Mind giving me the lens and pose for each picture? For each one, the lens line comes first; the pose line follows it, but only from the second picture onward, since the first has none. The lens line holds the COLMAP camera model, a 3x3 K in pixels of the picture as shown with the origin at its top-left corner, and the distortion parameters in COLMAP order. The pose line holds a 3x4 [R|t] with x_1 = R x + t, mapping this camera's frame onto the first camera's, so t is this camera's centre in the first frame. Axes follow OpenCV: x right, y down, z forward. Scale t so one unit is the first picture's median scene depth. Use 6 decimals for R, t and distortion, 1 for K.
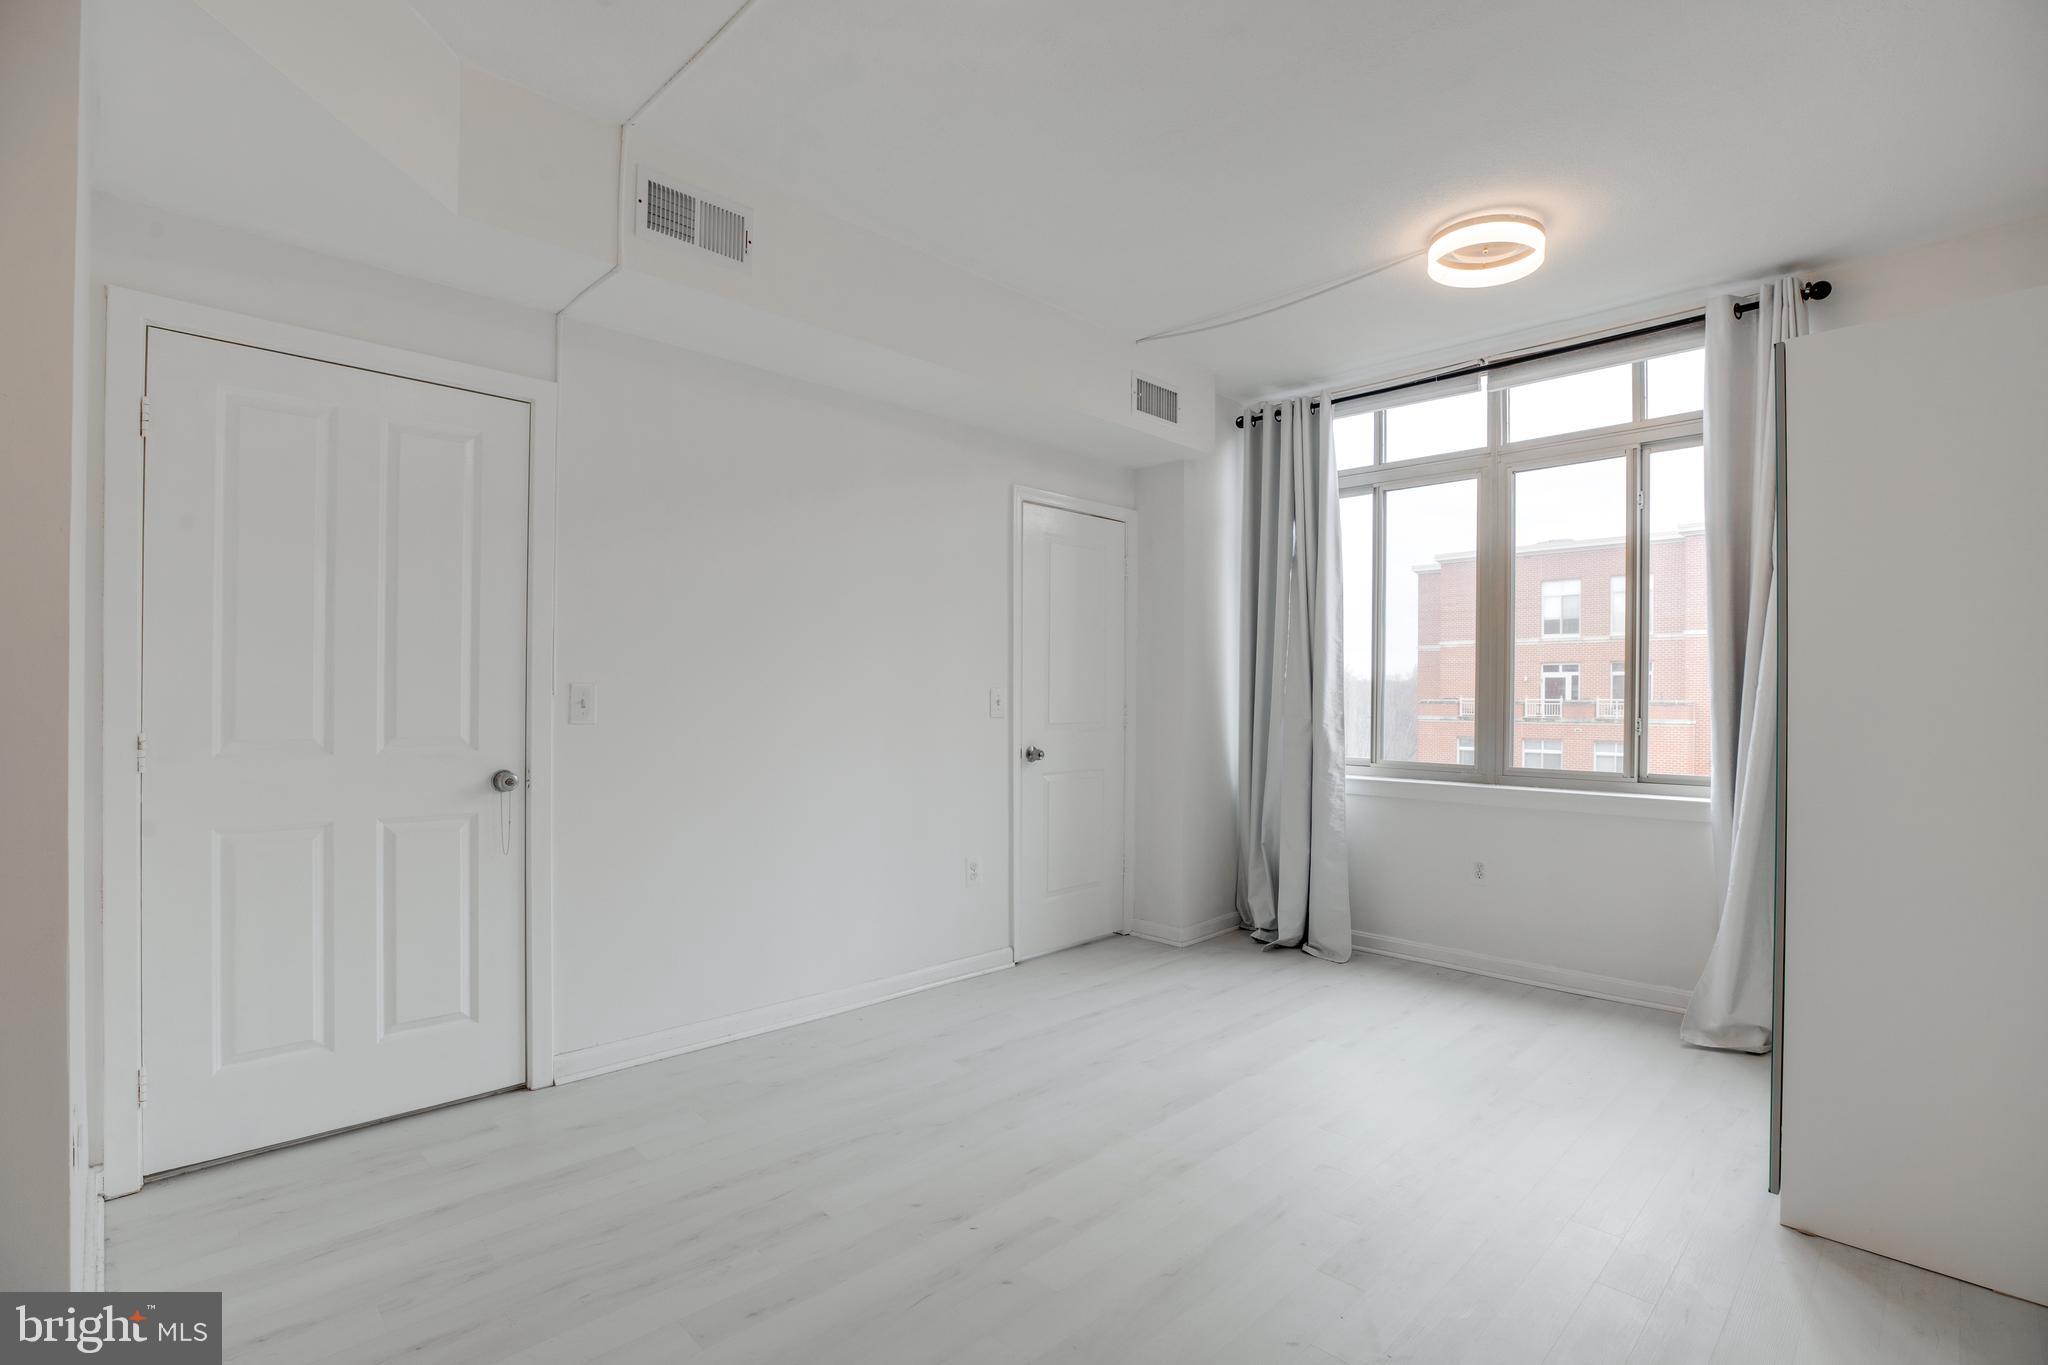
lens RADIAL K [[978.4, 0, 1033.0], [0, 978.4, 694.6], [0, 0, 1]] dist [-0.032636, 0.006637]
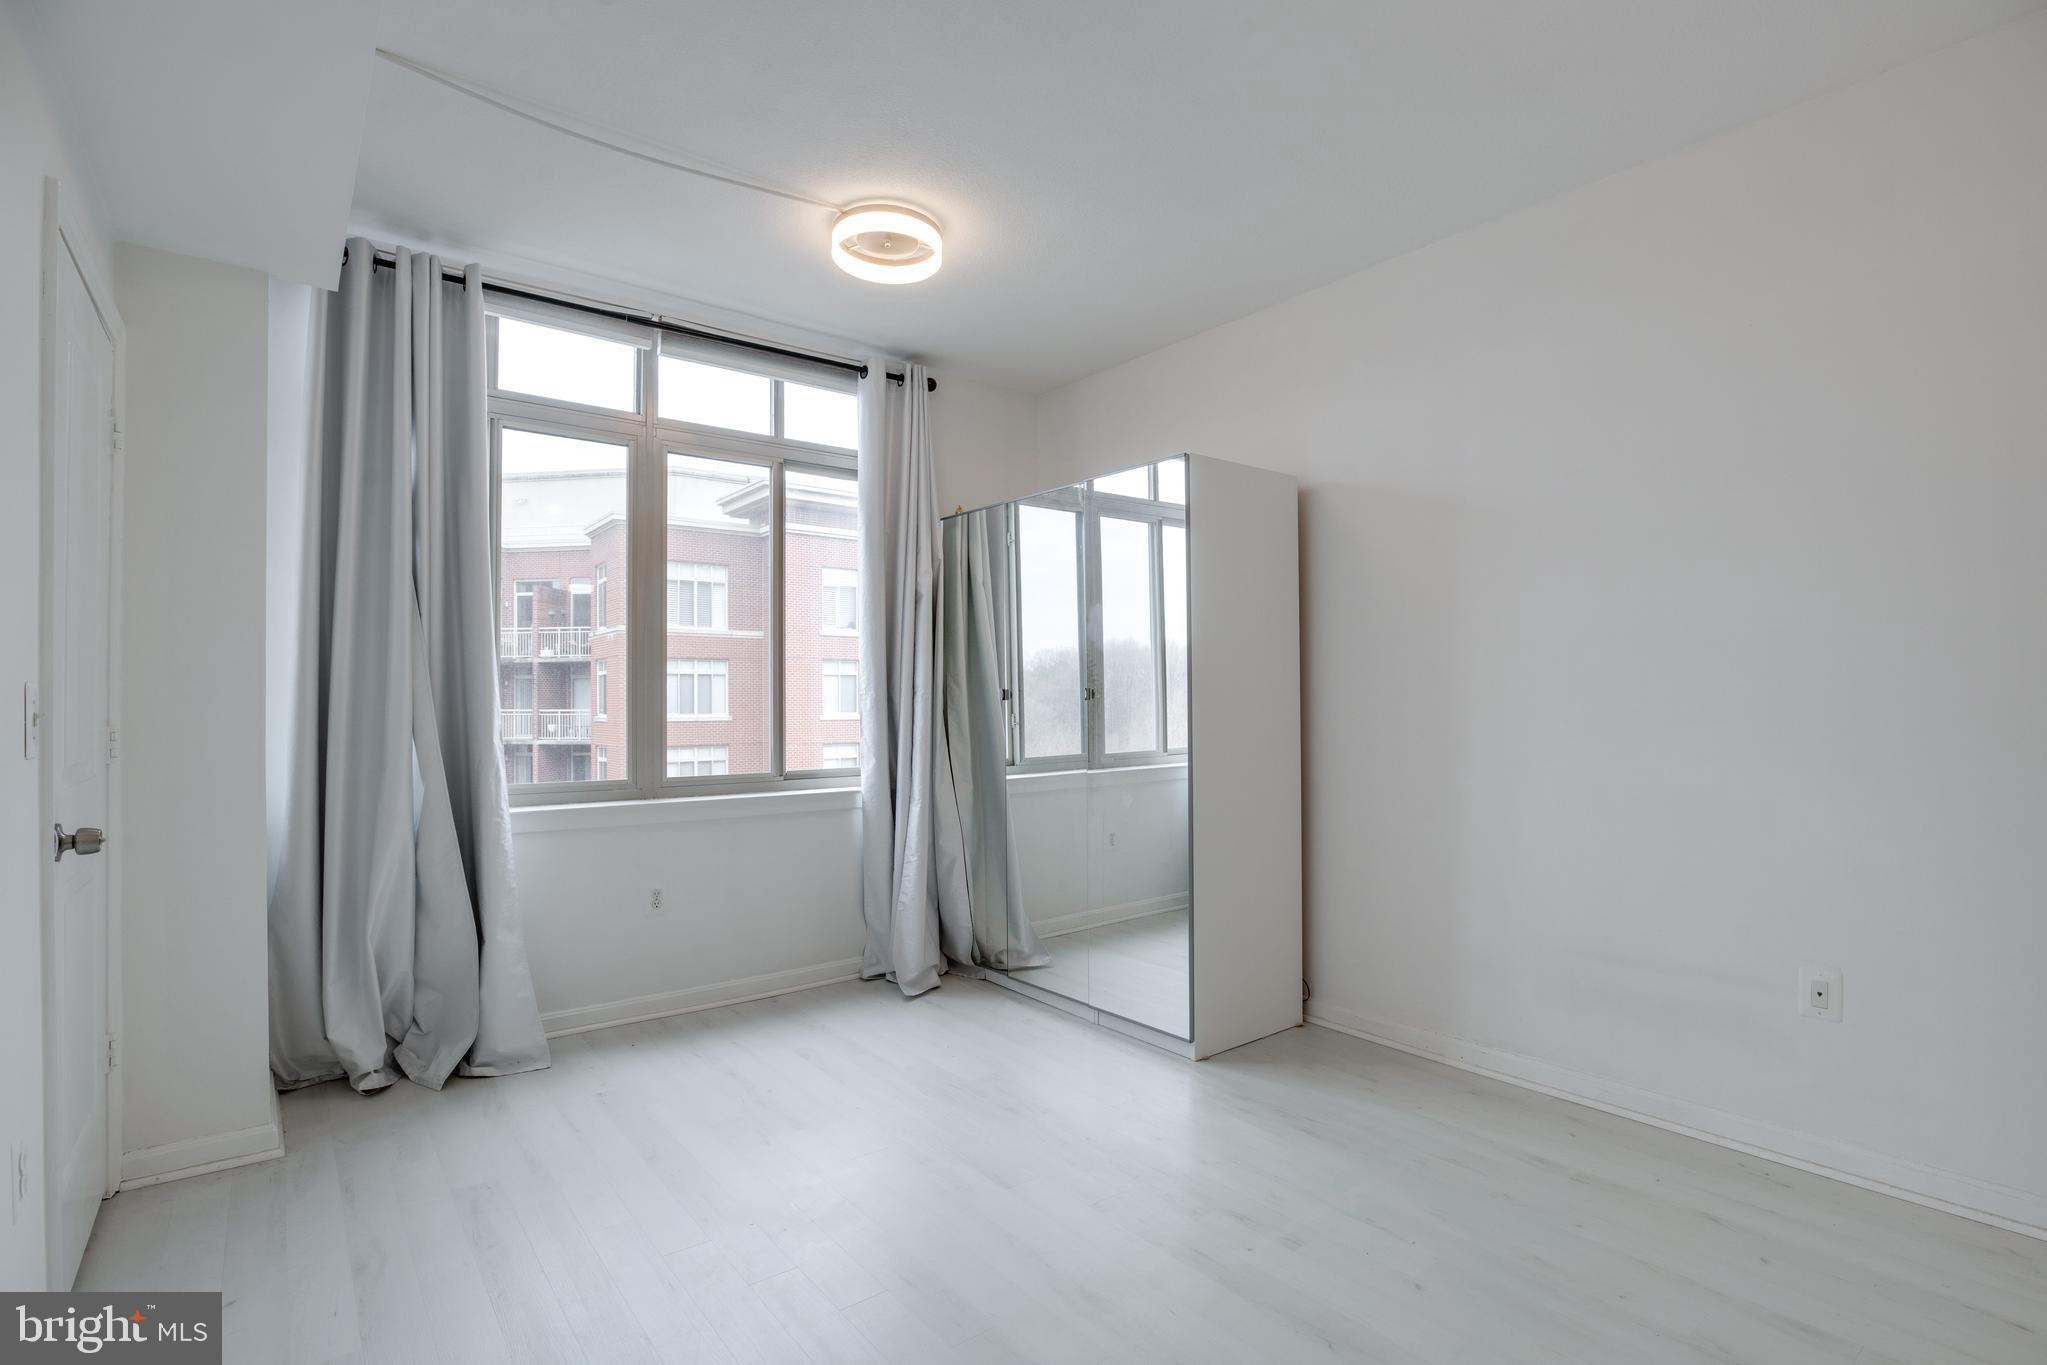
lens RADIAL K [[977.9, 0, 1043.0], [0, 977.9, 687.7], [0, 0, 1]] dist [-0.032636, 0.006637]
pose [[0.106468, 0.008568, 0.994279, -0.366850], [0.003855, 0.999952, -0.009030, 0.000770], [-0.994309, 0.004794, 0.106430, 0.552463]]
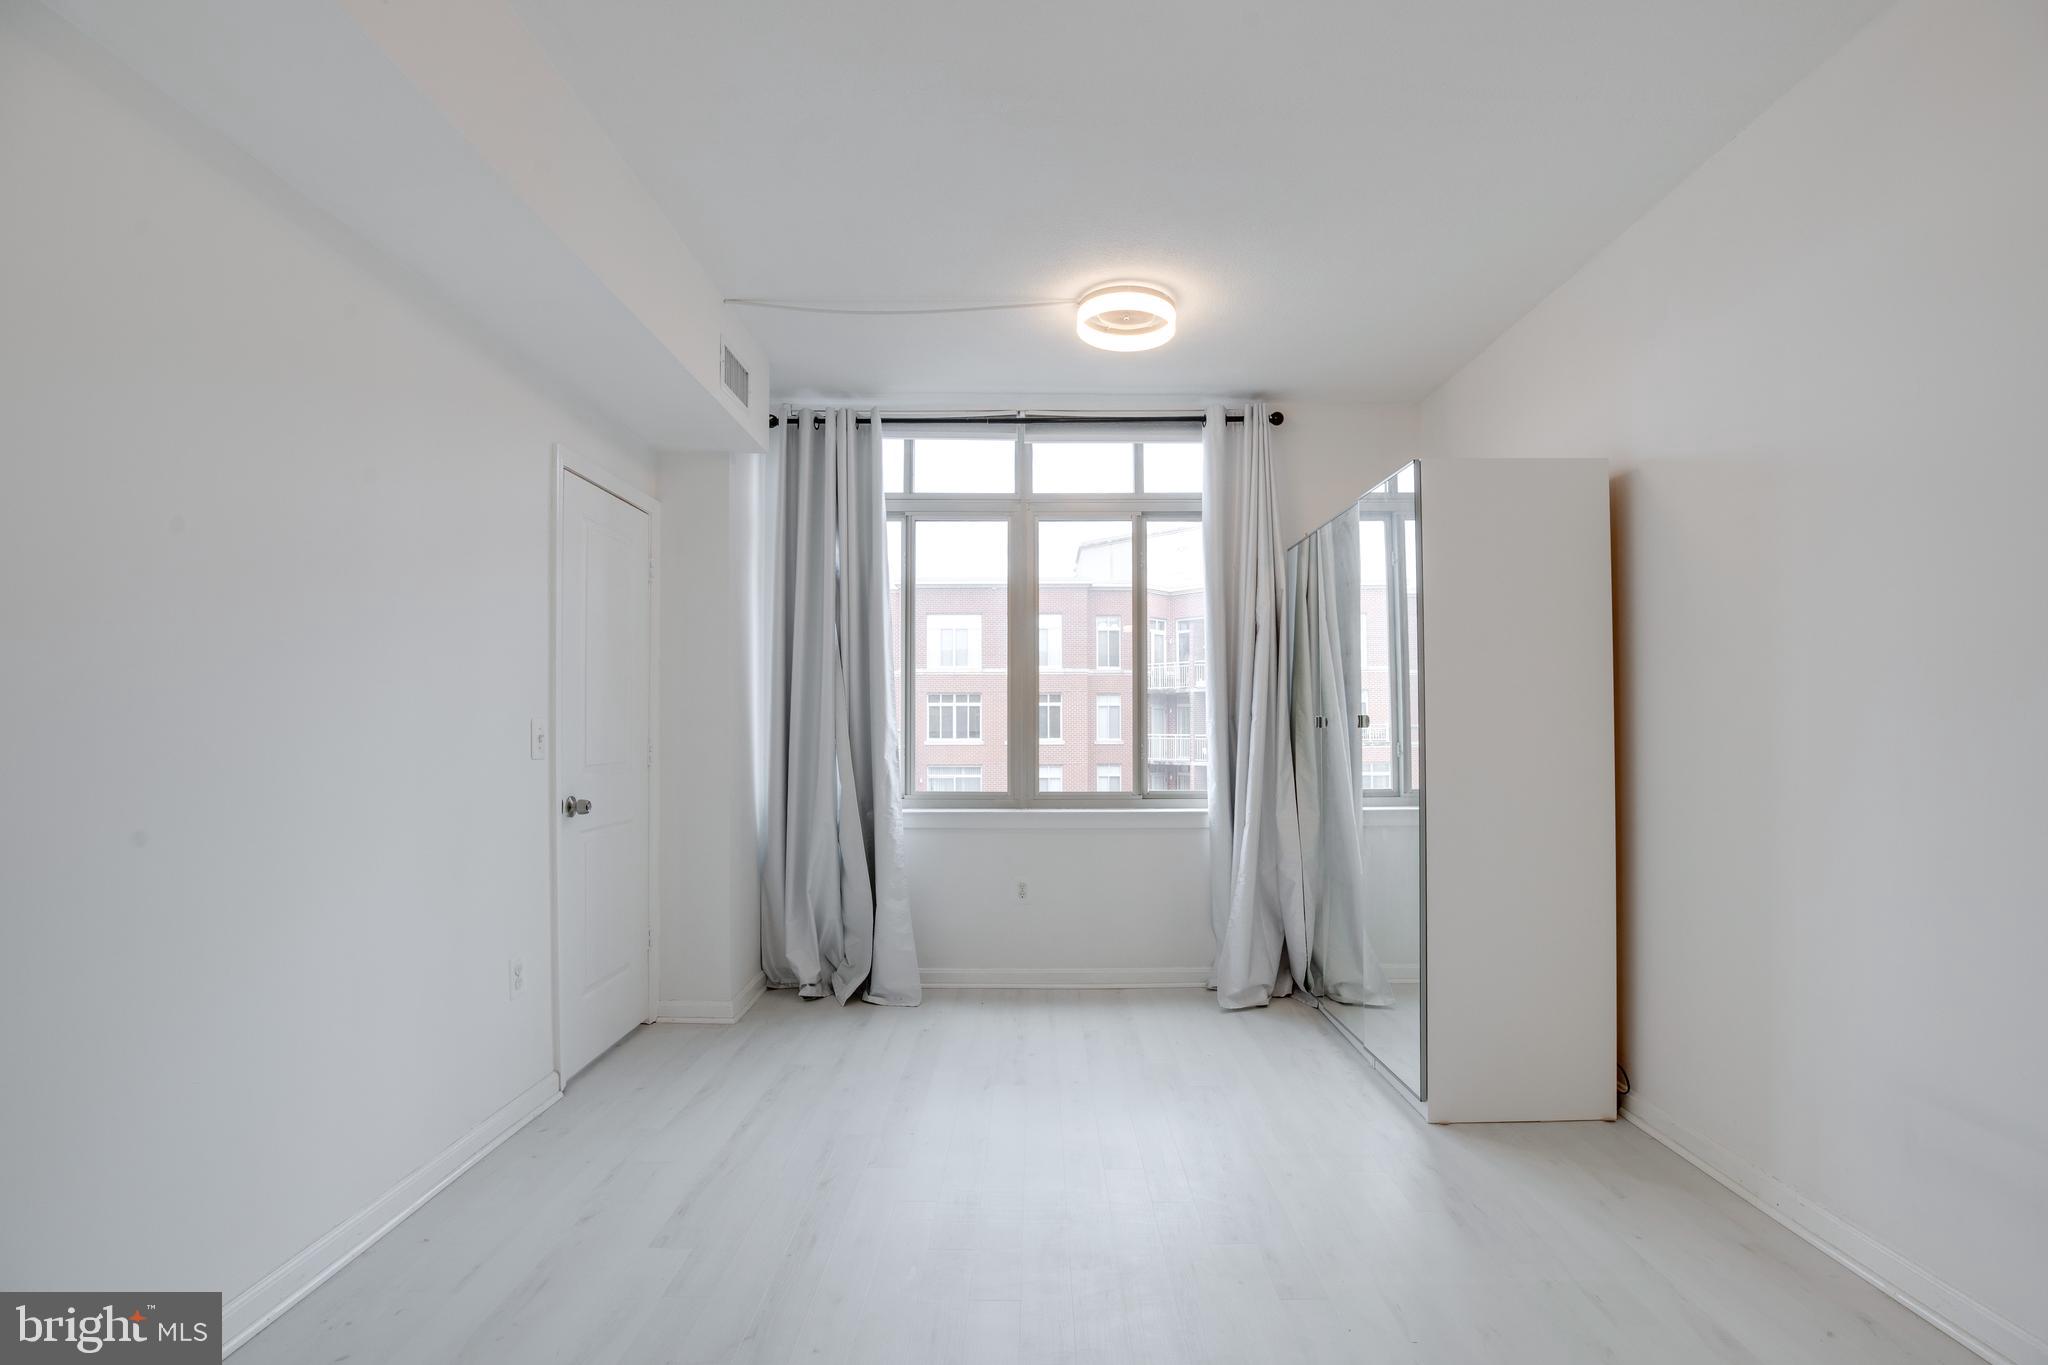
lens RADIAL K [[978.4, 0, 1040.2], [0, 978.4, 719.1], [0, 0, 1]] dist [-0.032636, 0.006637]
pose [[0.701503, 0.001155, 0.712665, -0.285055], [0.004418, 0.999972, -0.005968, 0.000061], [-0.712652, 0.007335, 0.701479, 0.229875]]
